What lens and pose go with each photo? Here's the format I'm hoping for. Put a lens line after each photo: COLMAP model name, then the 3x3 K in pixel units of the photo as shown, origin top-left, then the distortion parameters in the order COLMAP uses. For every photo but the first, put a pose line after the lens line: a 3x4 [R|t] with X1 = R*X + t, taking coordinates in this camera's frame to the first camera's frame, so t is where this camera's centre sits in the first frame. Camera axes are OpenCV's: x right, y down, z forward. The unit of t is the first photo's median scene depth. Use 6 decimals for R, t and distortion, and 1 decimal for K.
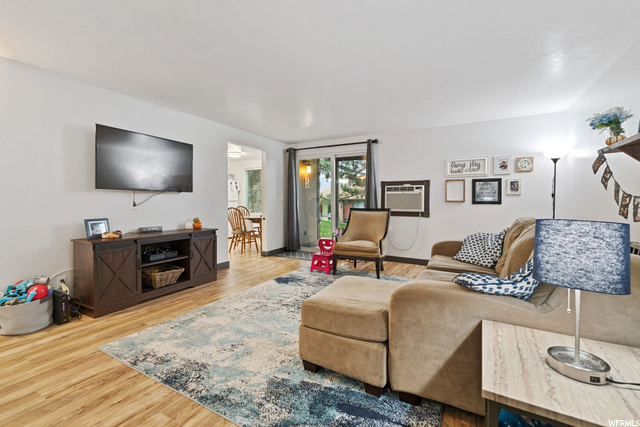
lens RADIAL K [[278.3, 0, 317.5], [0, 278.3, 202.9], [0, 0, 1]] dist [0.000168, 0.000085]
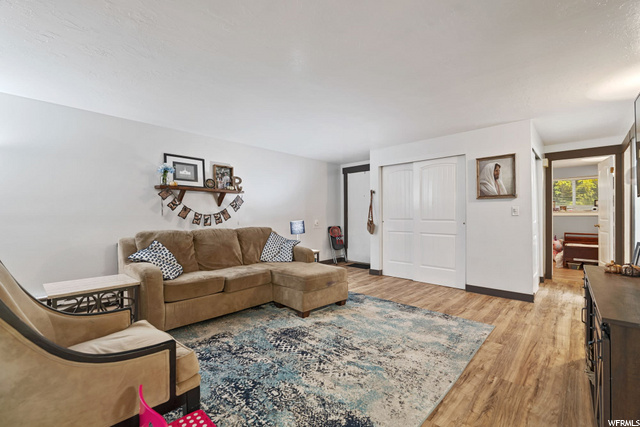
lens RADIAL K [[274.3, 0, 321.9], [0, 274.3, 217.2], [0, 0, 1]] dist [-0.001388, -0.000112]
pose [[-0.971312, 0.000184, 0.237807, -0.196254], [0.001319, 0.999988, 0.004614, -0.007391], [-0.237804, 0.004795, -0.971301, 1.651916]]
